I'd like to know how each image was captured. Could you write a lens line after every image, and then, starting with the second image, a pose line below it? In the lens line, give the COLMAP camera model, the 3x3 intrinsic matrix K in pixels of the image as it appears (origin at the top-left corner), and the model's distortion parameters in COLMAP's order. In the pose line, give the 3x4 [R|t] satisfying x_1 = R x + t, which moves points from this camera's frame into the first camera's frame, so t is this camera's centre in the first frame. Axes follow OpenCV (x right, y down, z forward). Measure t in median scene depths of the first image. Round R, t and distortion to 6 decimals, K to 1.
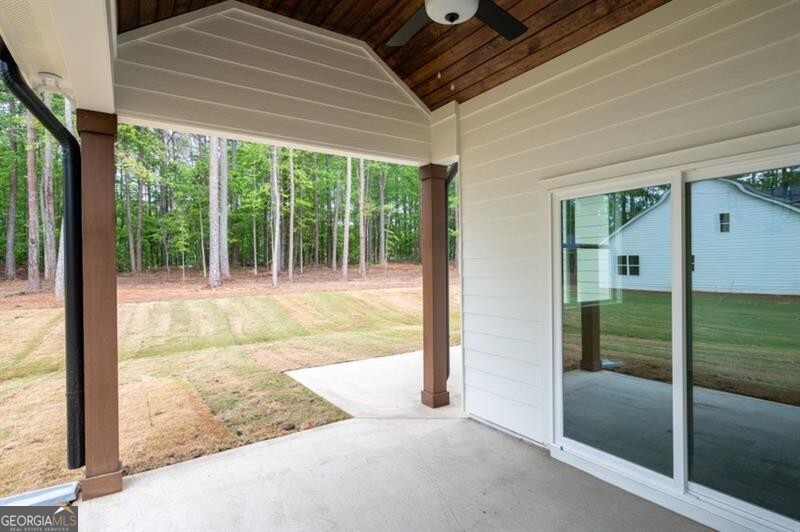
lens RADIAL K [[397.7, 0, 400.0], [0, 397.7, 266.0], [0, 0, 1]] dist [0.000426, -0.000027]
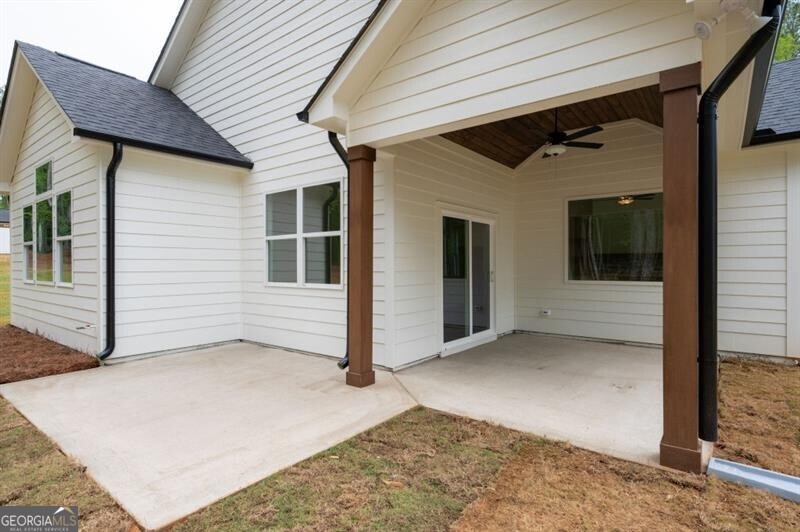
lens RADIAL K [[397.7, 0, 400.0], [0, 397.7, 266.0], [0, 0, 1]] dist [0.000426, -0.000027]
pose [[-0.277052, 0.007007, 0.960829, -1.017849], [0.002088, 0.999975, -0.006690, 0.055823], [-0.960853, 0.000153, -0.277060, 1.308291]]
